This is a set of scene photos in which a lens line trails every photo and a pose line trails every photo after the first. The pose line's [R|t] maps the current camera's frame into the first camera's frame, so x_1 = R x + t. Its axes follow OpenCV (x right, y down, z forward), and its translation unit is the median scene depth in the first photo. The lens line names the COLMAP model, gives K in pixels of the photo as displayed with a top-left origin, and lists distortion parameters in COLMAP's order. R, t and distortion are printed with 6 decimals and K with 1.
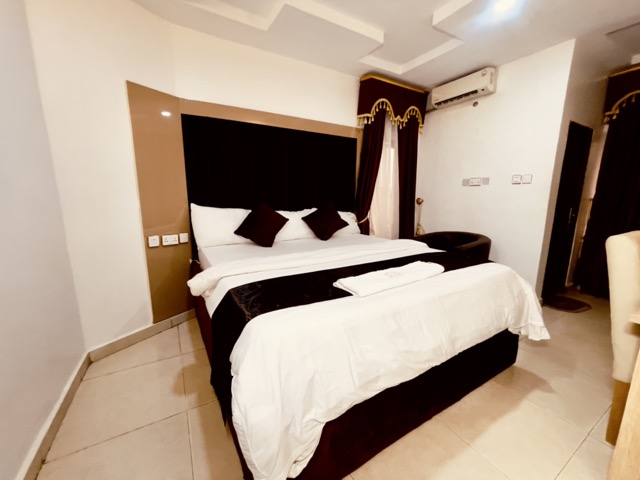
lens RADIAL K [[258.3, 0, 319.4], [0, 258.3, 241.2], [0, 0, 1]] dist [0.010729, 0.000121]
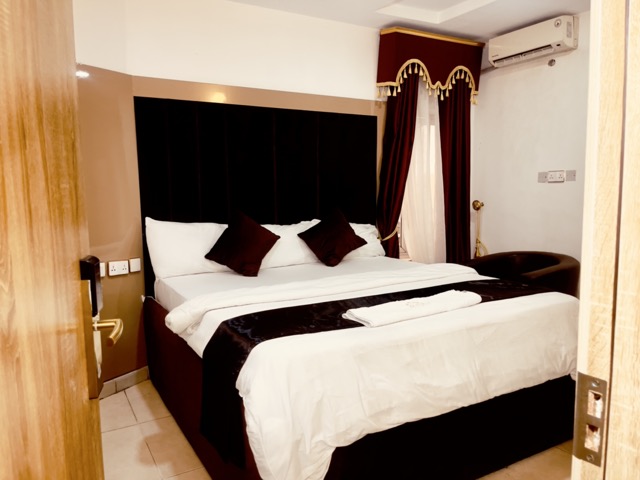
lens RADIAL K [[472.3, 0, 321.7], [0, 472.3, 239.8], [0, 0, 1]] dist [0.003519, -0.003299]
pose [[0.999911, -0.013324, -0.000638, -0.004896], [0.013250, 0.997613, -0.067773, 0.012379], [0.001539, 0.067758, 0.997701, -0.299241]]
